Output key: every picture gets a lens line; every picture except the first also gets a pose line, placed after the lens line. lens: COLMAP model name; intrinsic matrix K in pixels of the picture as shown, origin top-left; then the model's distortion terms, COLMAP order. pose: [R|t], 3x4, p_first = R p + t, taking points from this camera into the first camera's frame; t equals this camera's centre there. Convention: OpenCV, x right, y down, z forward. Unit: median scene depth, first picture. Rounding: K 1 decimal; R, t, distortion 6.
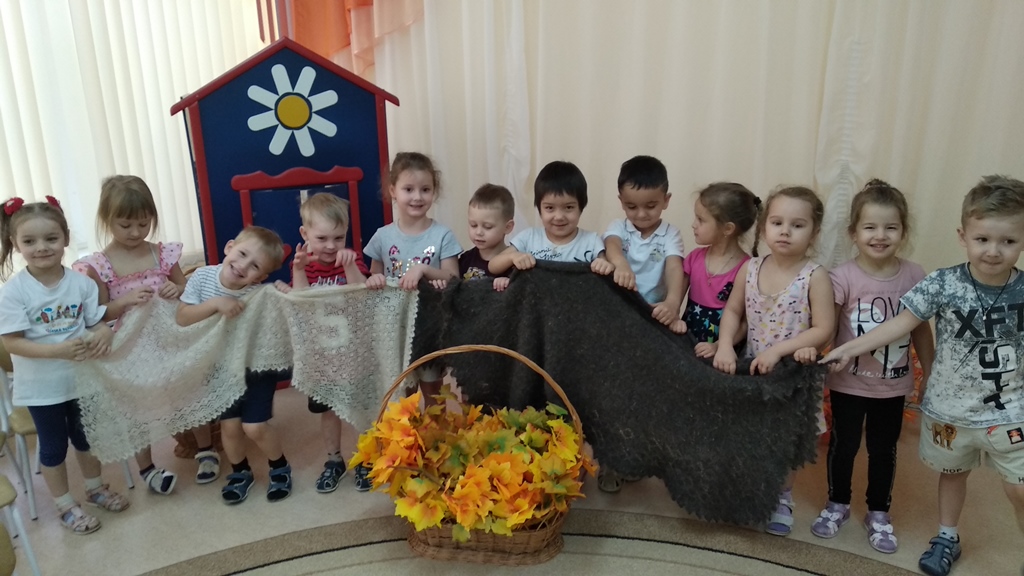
lens RADIAL K [[804.4, 0, 512.0], [0, 804.4, 288.0], [0, 0, 1]] dist [0.041859, -0.005610]
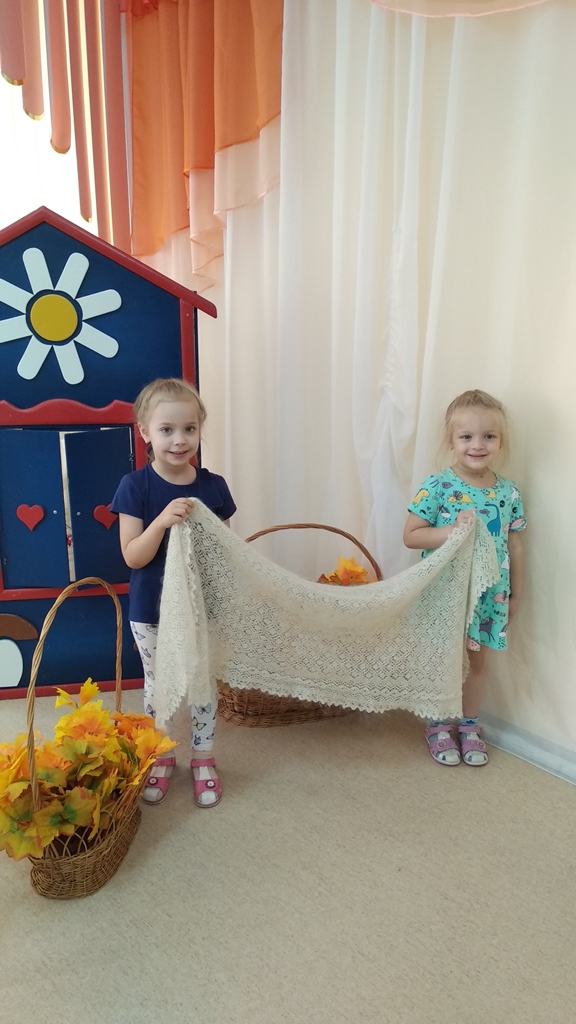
lens RADIAL K [[804.4, 0, 288.0], [0, 804.4, 512.0], [0, 0, 1]] dist [0.041859, -0.005610]
pose [[0.950597, 0.123165, -0.284950, 0.132210], [-0.114461, 0.992312, 0.047066, -0.108875], [0.288556, -0.012125, 0.957386, 0.393848]]
